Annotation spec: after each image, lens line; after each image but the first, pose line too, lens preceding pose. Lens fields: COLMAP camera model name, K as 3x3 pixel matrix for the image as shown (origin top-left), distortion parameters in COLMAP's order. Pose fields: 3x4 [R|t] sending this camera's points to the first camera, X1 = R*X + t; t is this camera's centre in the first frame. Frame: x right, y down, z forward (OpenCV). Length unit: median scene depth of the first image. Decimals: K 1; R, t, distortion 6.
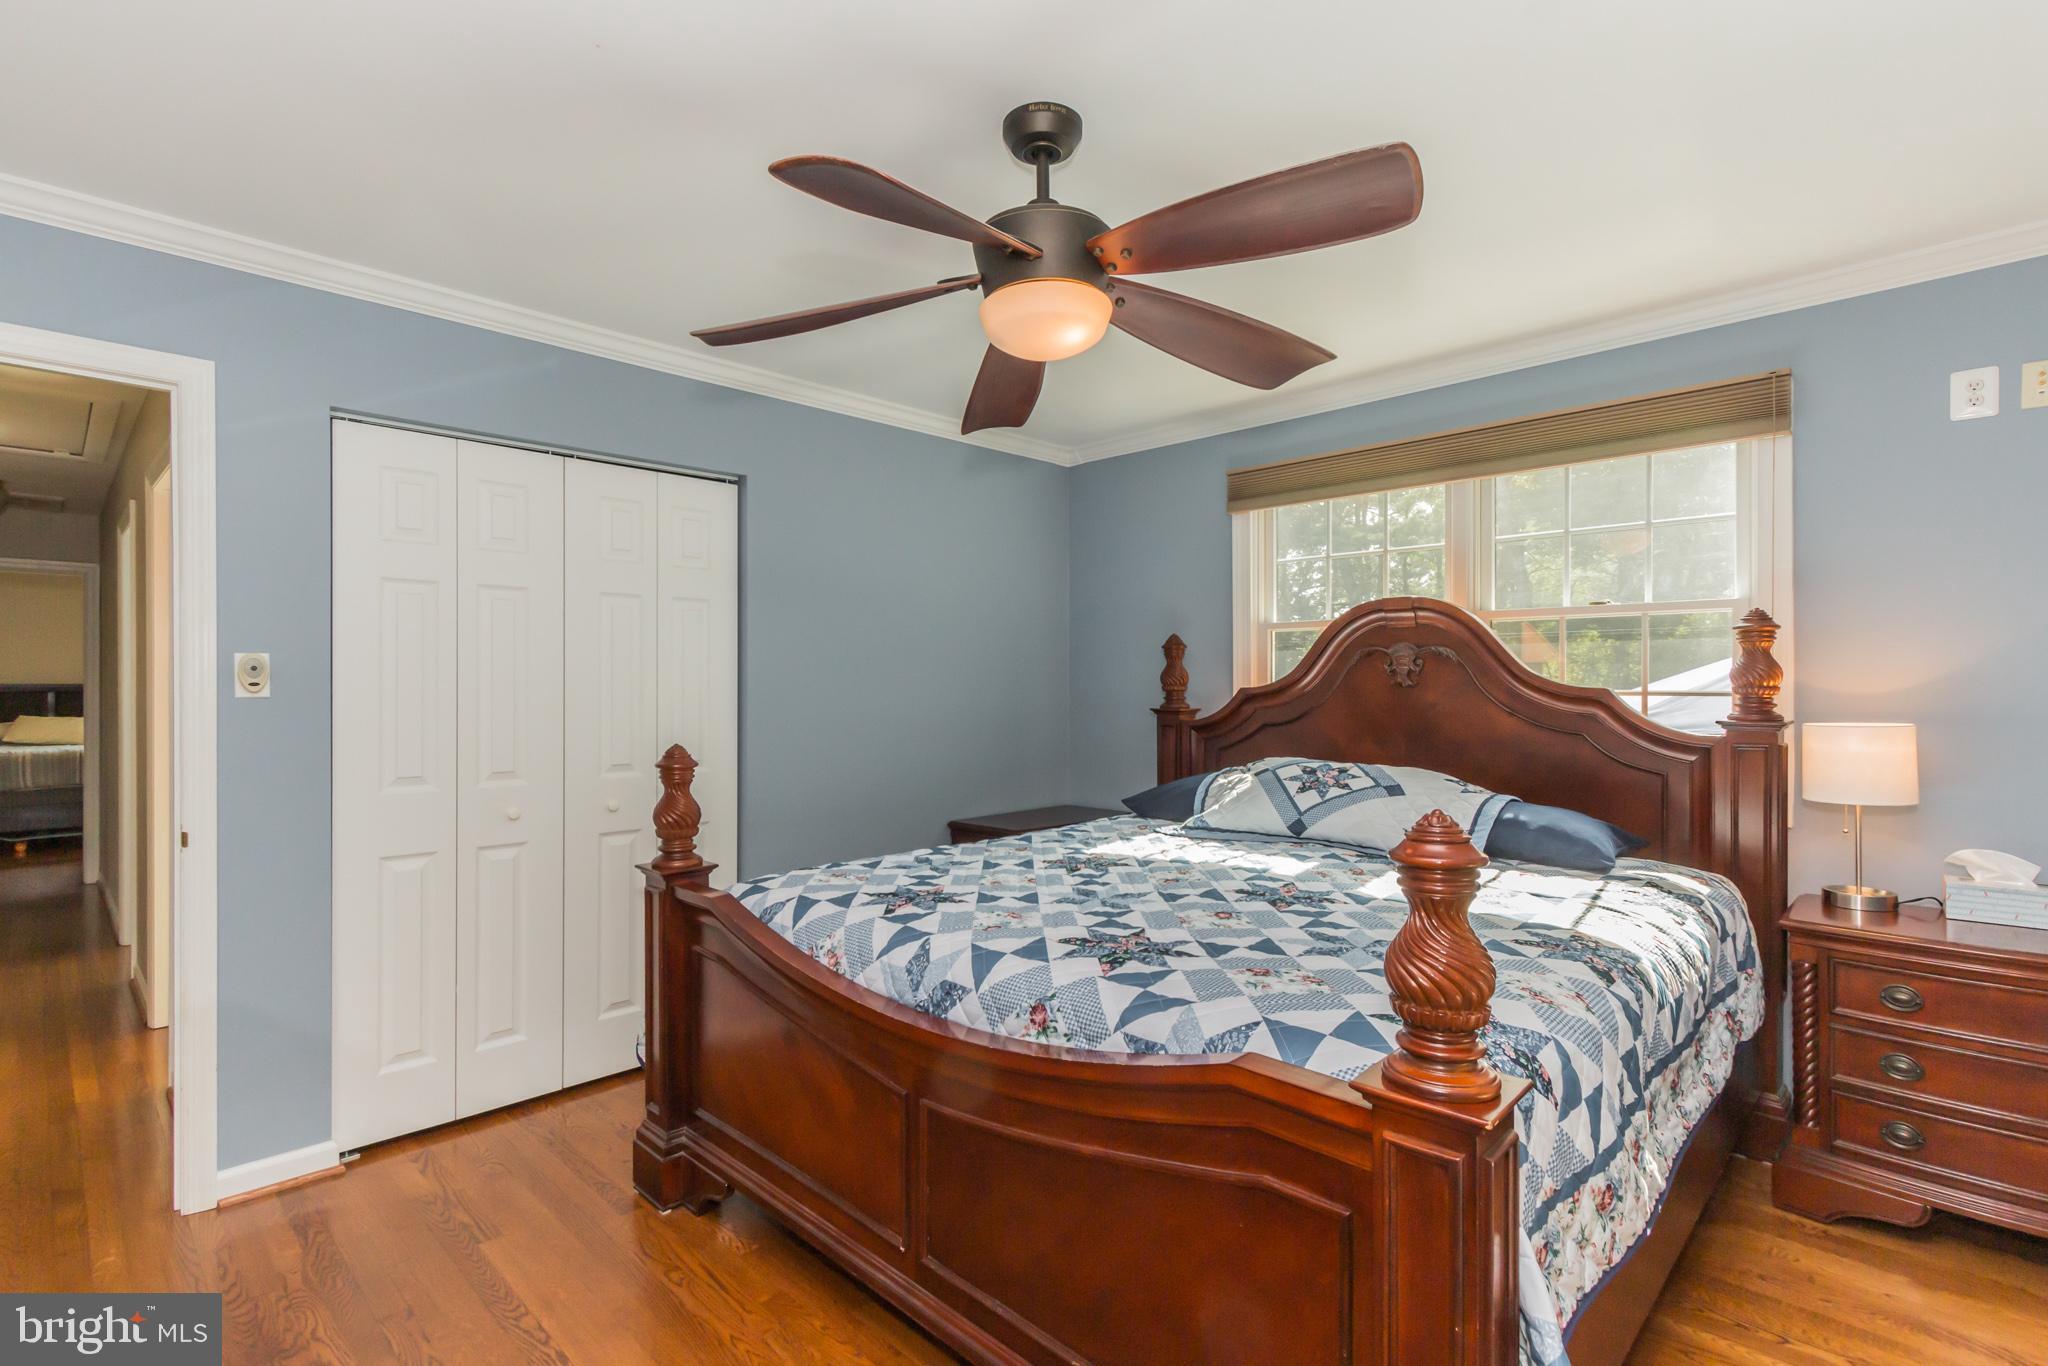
lens RADIAL K [[969.9, 0, 1025.0], [0, 969.9, 682.9], [0, 0, 1]] dist [0.001342, 0.000041]
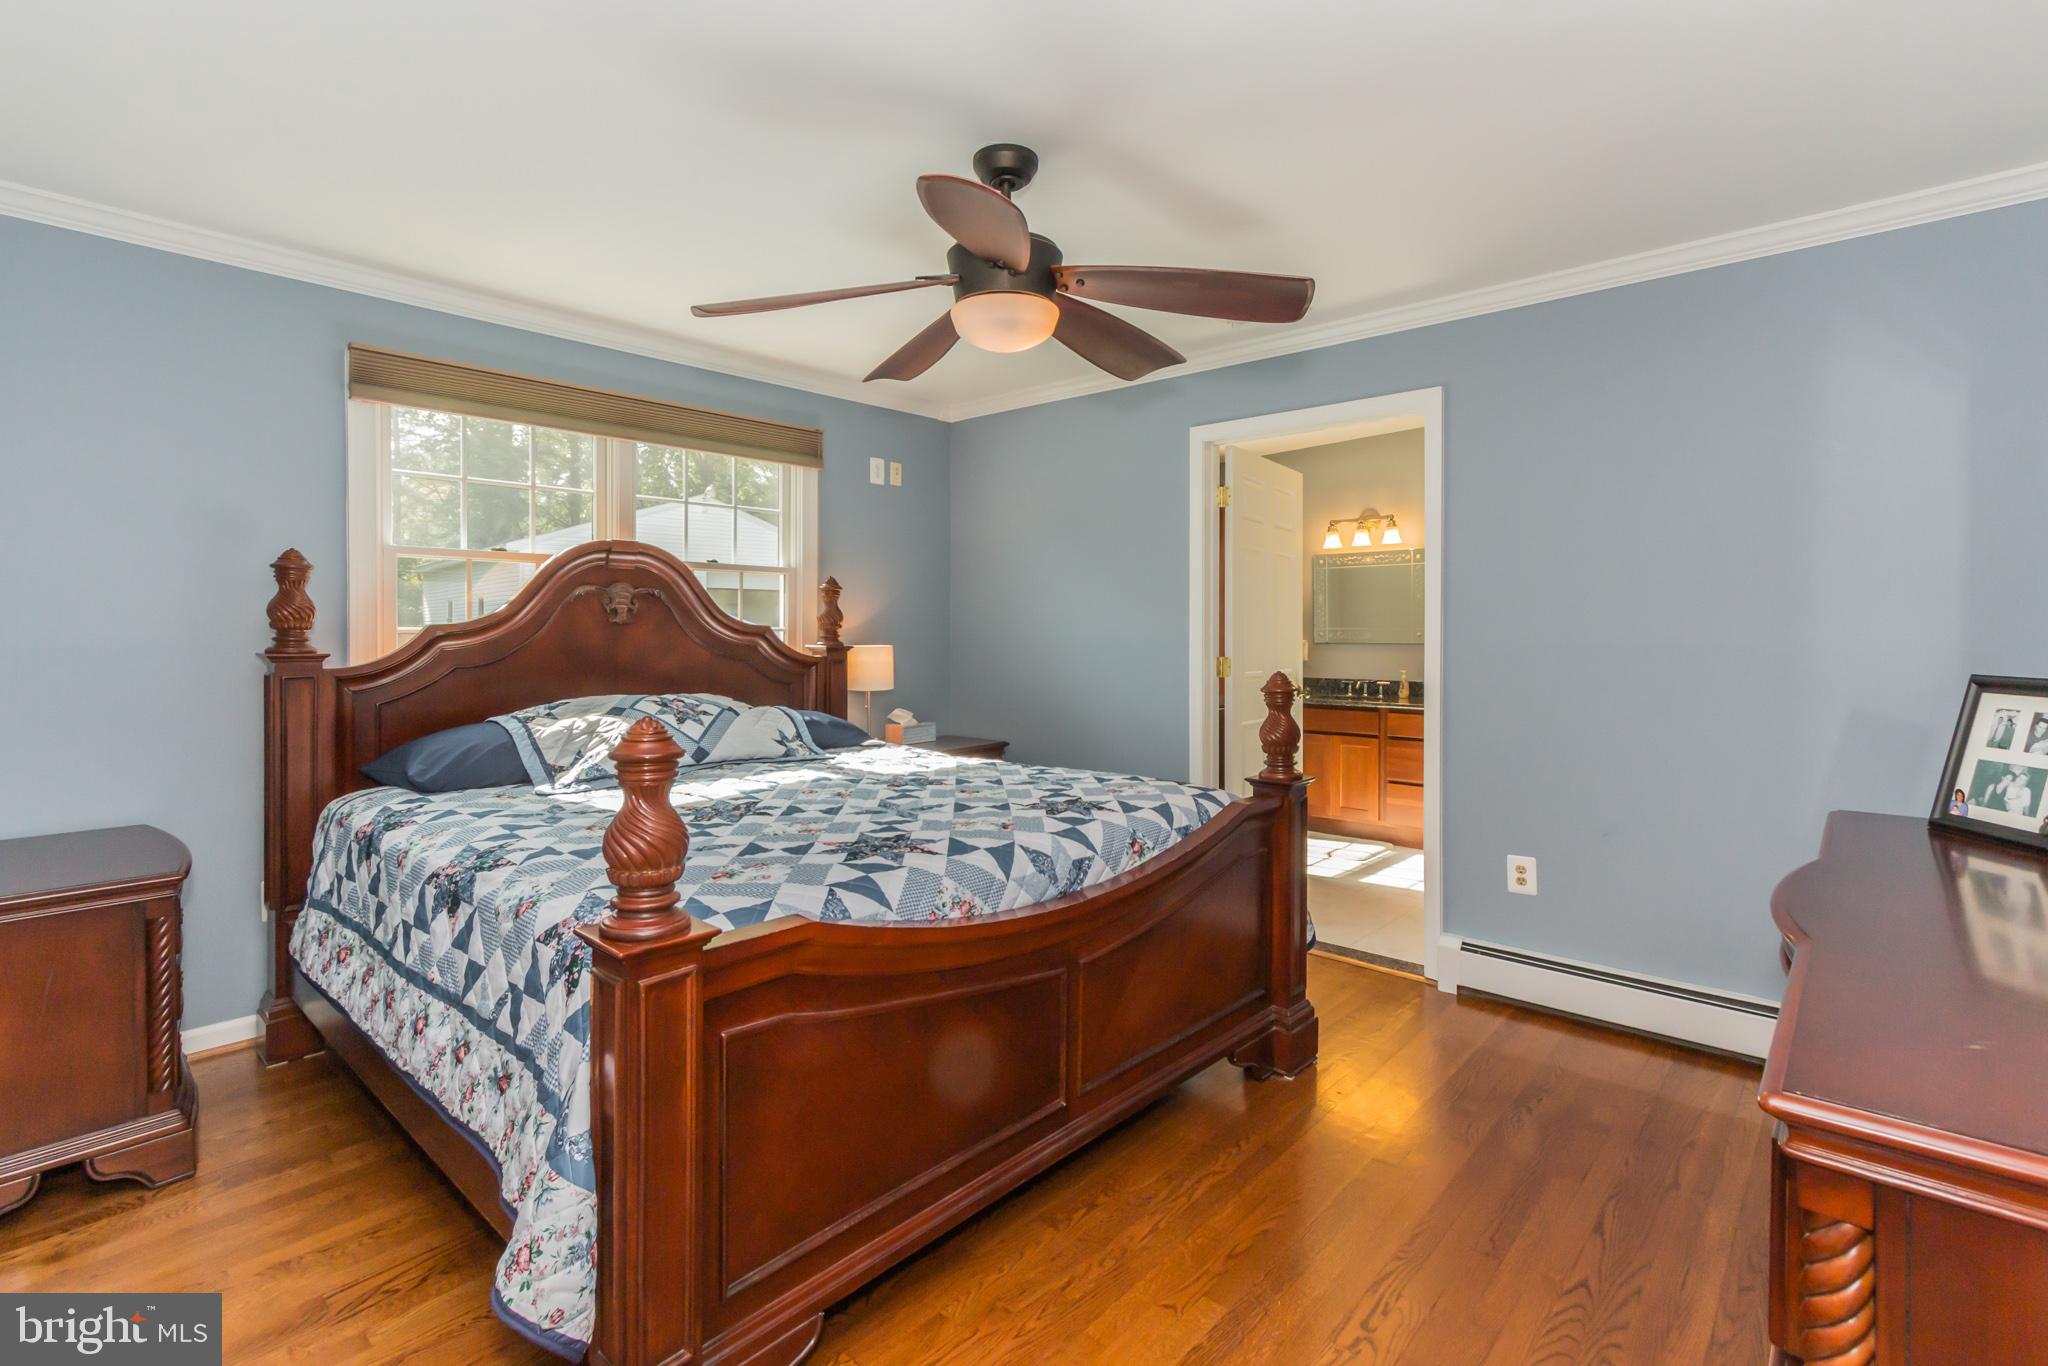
lens RADIAL K [[969.9, 0, 1031.0], [0, 969.9, 634.4], [0, 0, 1]] dist [0.001342, 0.000041]
pose [[-0.048653, -0.004190, 0.998807, -0.872431], [-0.004474, 0.999982, 0.003977, 0.010816], [-0.998806, -0.004275, -0.048671, 0.746499]]
